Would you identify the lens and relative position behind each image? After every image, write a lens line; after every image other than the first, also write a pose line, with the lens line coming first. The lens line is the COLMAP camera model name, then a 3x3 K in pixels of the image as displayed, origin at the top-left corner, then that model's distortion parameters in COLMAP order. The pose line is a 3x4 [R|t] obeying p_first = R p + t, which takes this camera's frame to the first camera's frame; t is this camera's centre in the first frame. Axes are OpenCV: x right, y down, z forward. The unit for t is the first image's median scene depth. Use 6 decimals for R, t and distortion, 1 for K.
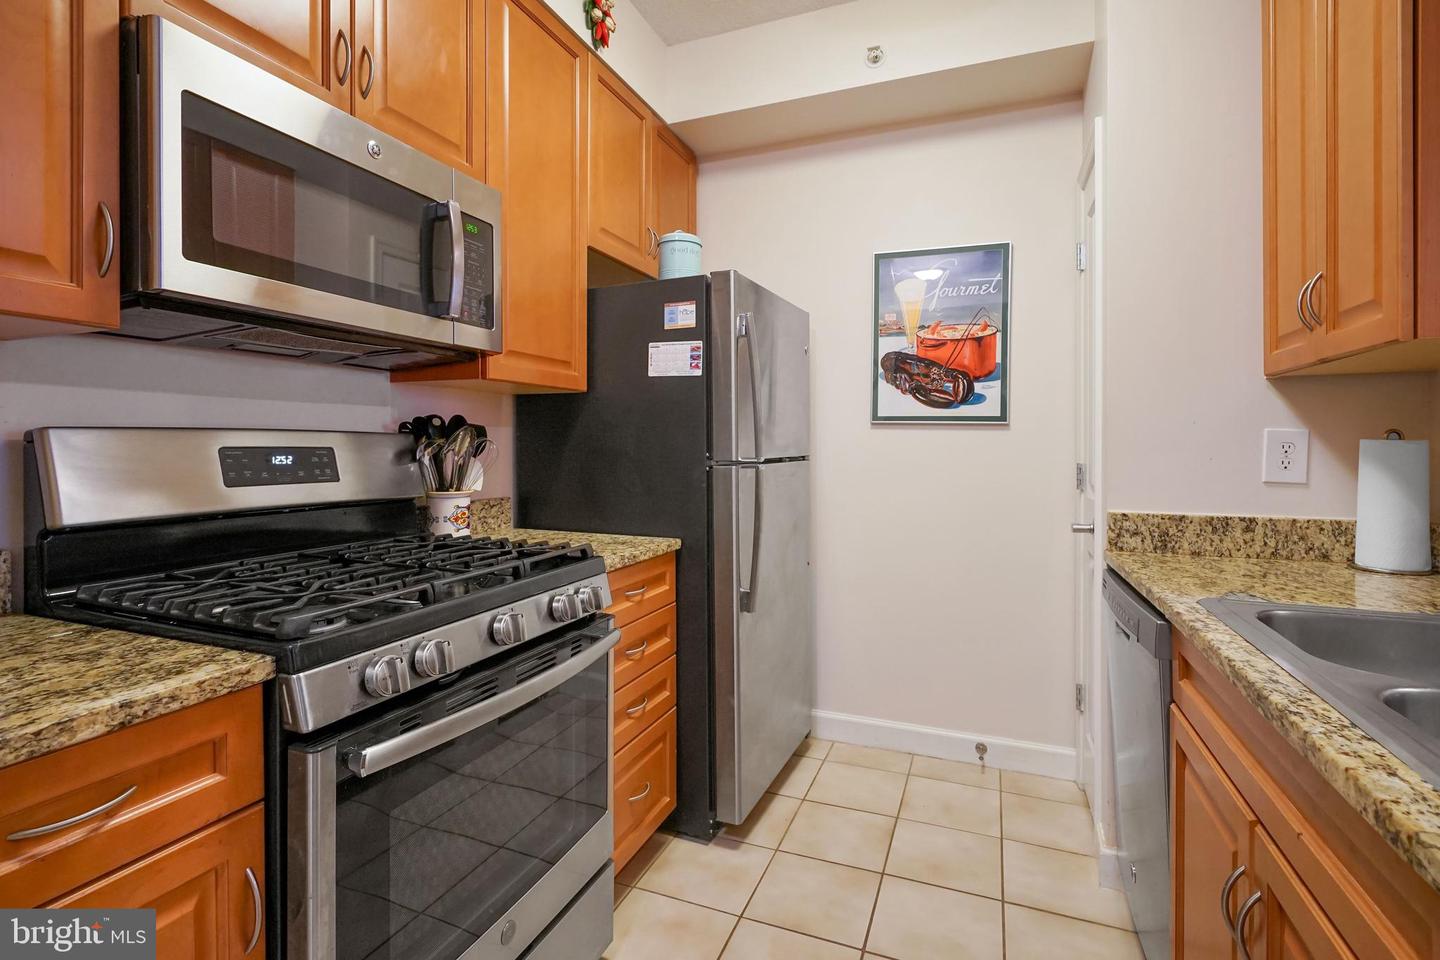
lens RADIAL K [[681.8, 0, 715.5], [0, 681.8, 450.7], [0, 0, 1]] dist [-0.001708, -0.000079]
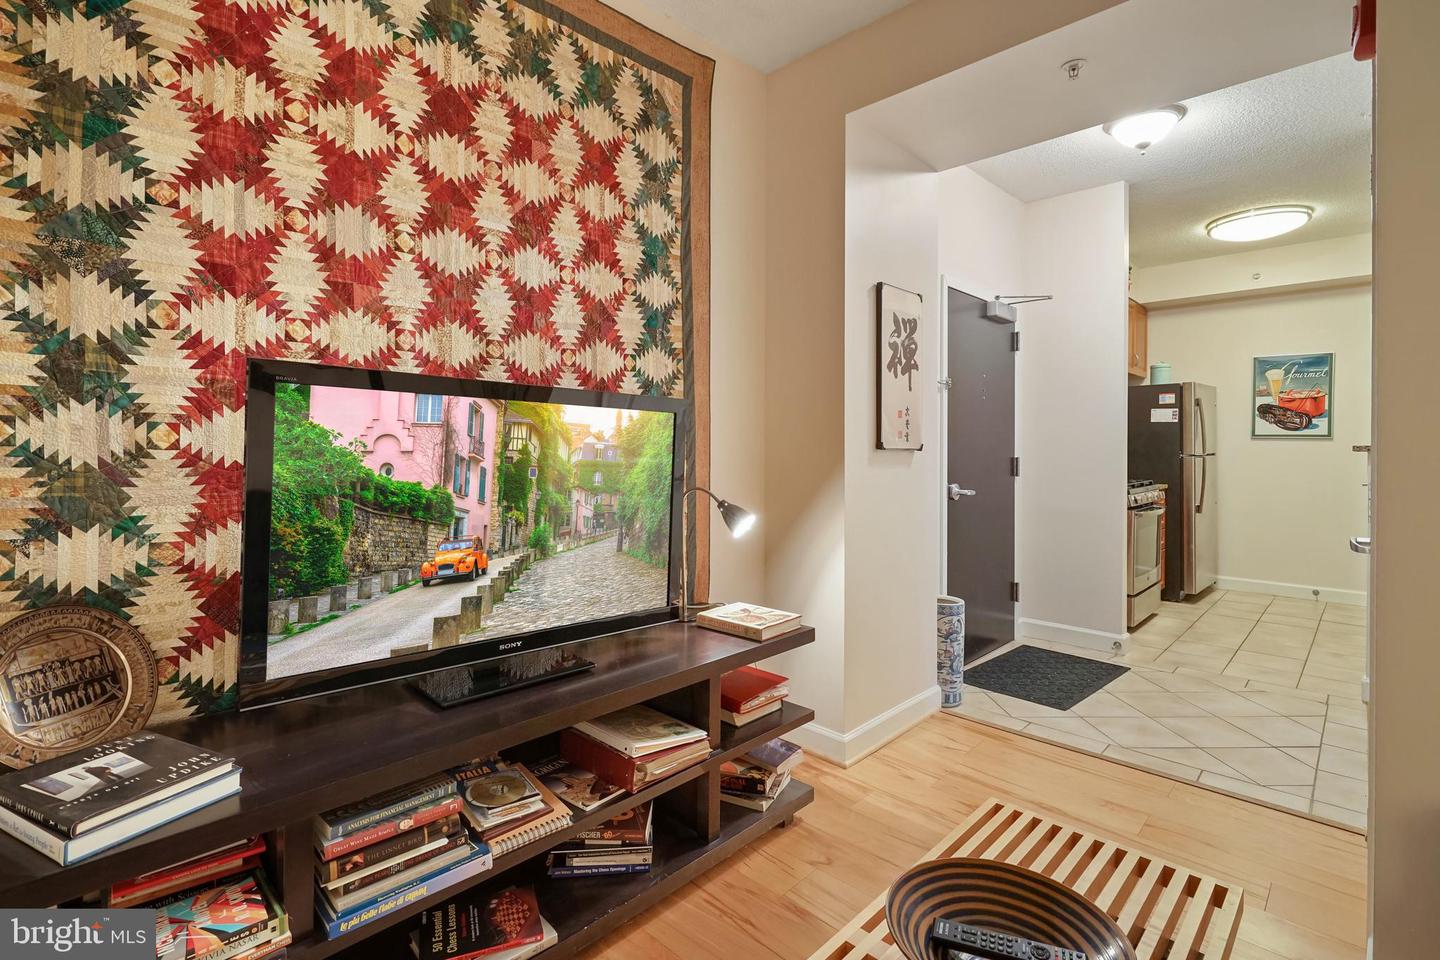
lens RADIAL K [[681.8, 0, 715.5], [0, 681.8, 450.7], [0, 0, 1]] dist [-0.001708, -0.000079]
pose [[0.925026, 0.002088, -0.379897, -0.616235], [-0.002116, 0.999998, 0.000342, 0.002474], [0.379897, 0.000488, 0.925029, -1.927484]]
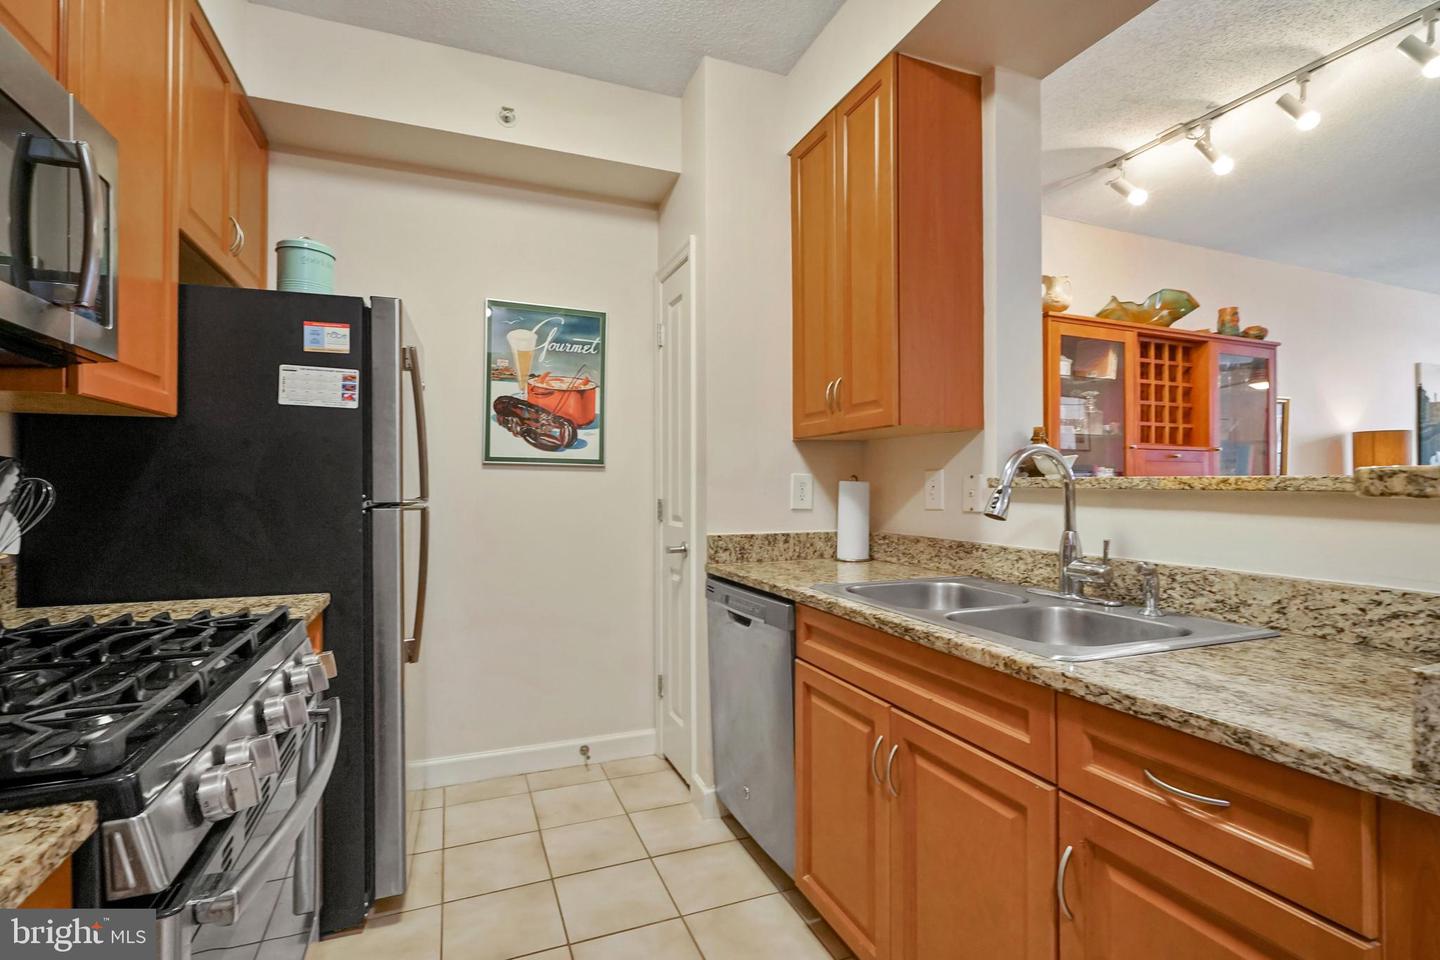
lens RADIAL K [[675.1, 0, 720.0], [0, 675.1, 480.0], [0, 0, 1]] dist [-0.002578, 0.000064]
pose [[0.720141, 0.001898, 0.693826, -0.271132], [0.006180, 0.999939, -0.009149, -0.004498], [-0.693801, 0.010877, 0.720085, 0.026961]]
